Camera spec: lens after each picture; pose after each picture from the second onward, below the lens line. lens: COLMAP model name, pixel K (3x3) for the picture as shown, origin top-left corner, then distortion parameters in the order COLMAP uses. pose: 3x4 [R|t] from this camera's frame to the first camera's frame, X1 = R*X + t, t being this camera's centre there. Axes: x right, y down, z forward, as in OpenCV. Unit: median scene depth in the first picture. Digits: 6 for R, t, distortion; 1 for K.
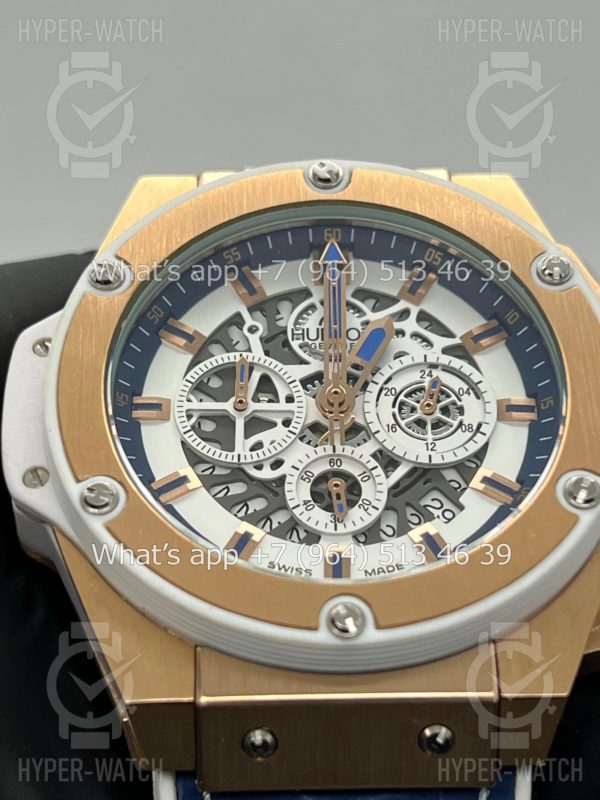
lens RADIAL K [[1833.7, 0, 294.0], [0, 1833.7, 402.4], [0, 0, 1]] dist [0.019136, 0.000000]
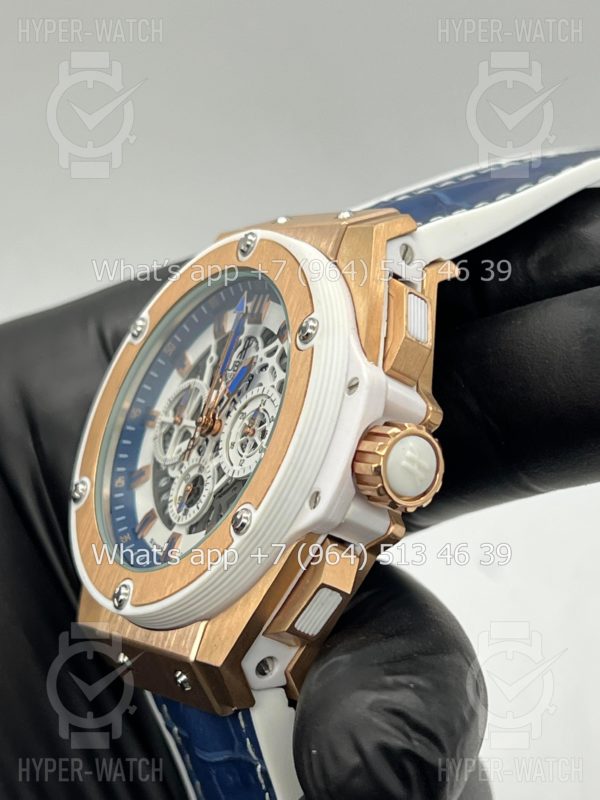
lens RADIAL K [[1833.7, 0, 299.6], [0, 1833.7, 399.9], [0, 0, 1]] dist [0.019136, 0.000000]
pose [[0.542456, 0.058461, -0.838047, 1.234111], [0.150907, 0.974568, 0.165664, -0.240085], [0.826419, -0.216333, 0.519838, 0.329503]]
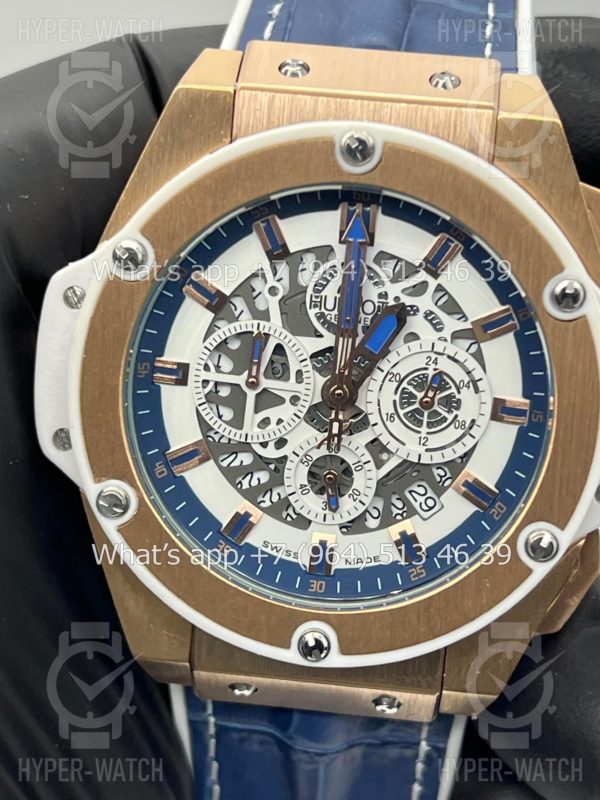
lens RADIAL K [[1833.7, 0, 298.3], [0, 1833.7, 379.0], [0, 0, 1]] dist [0.019136, 0.000000]
pose [[0.990256, 0.118504, -0.073147, 0.075673], [-0.043318, 0.761308, 0.646942, -0.695769], [0.132353, -0.637469, 0.759023, 0.188845]]
